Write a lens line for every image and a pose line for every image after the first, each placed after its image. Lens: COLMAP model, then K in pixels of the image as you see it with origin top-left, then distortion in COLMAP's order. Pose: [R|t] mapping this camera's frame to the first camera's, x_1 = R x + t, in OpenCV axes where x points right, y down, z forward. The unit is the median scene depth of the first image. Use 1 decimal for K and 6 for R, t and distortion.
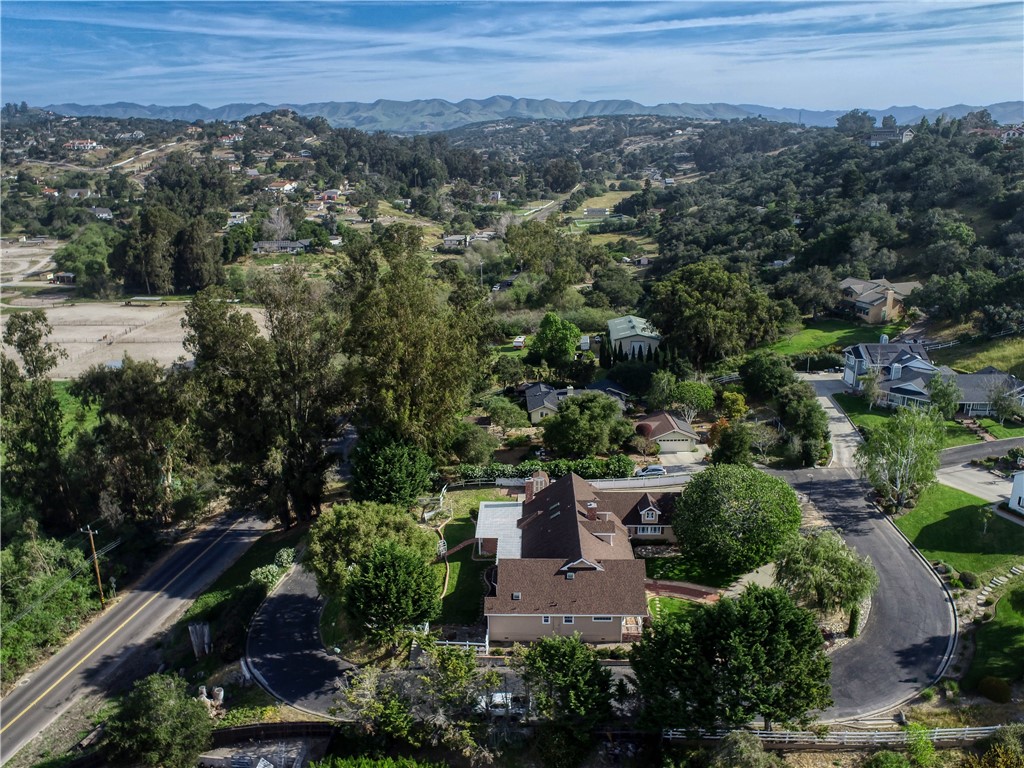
lens RADIAL K [[807.3, 0, 512.0], [0, 807.3, 384.0], [0, 0, 1]] dist [-0.009438, 0.004373]
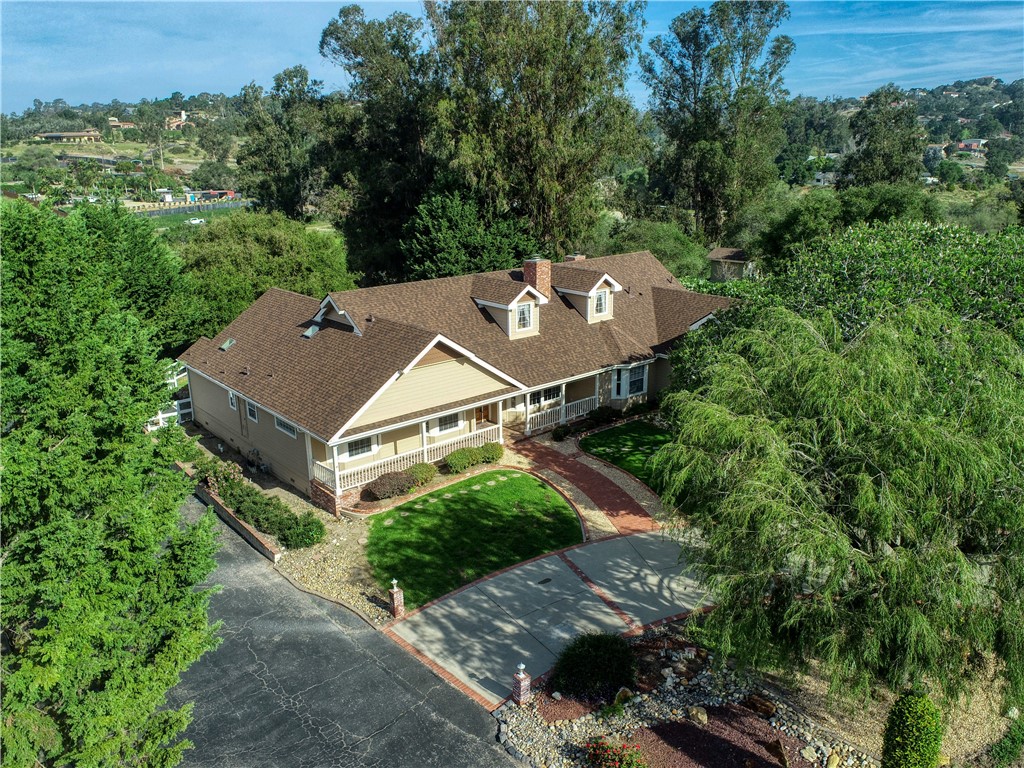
lens RADIAL K [[807.3, 0, 512.0], [0, 807.3, 384.0], [0, 0, 1]] dist [-0.009438, 0.004373]
pose [[0.673096, 0.197194, -0.712780, 0.204462], [-0.212694, 0.974694, 0.068802, 0.095758], [0.708310, 0.105294, 0.698004, 0.353453]]
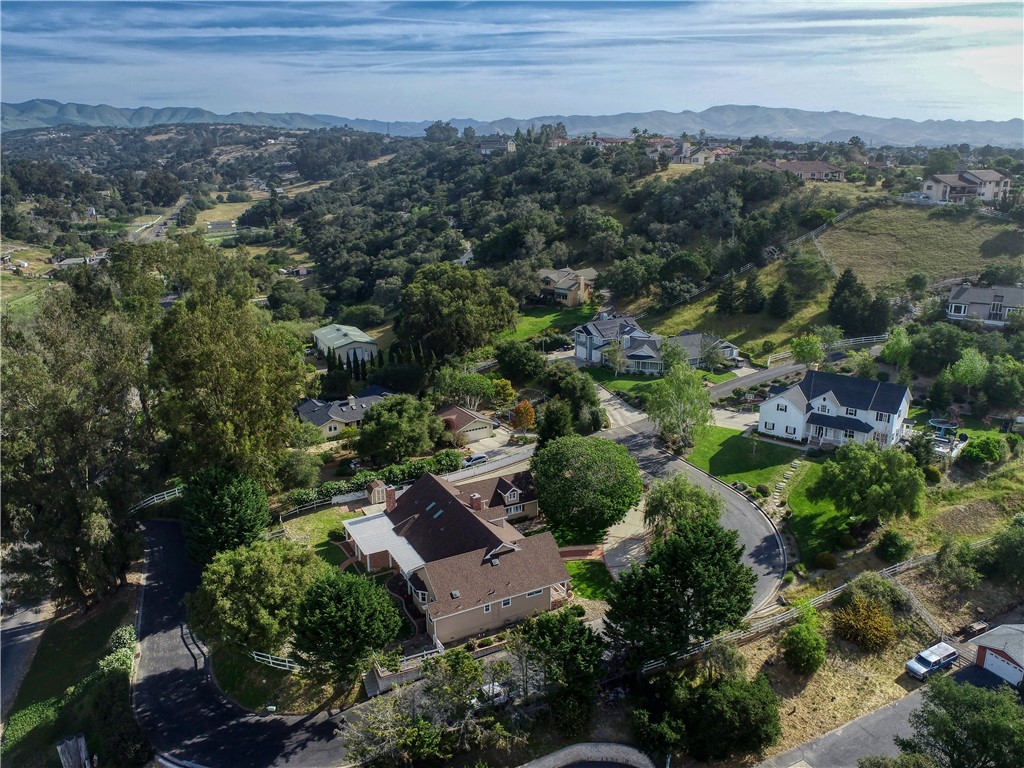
lens RADIAL K [[807.3, 0, 512.0], [0, 807.3, 384.0], [0, 0, 1]] dist [-0.009438, 0.004373]
pose [[0.866613, -0.139994, 0.478940, -0.170338], [0.145422, 0.989029, 0.025961, -0.006431], [-0.477320, 0.047150, 0.877464, 0.028662]]
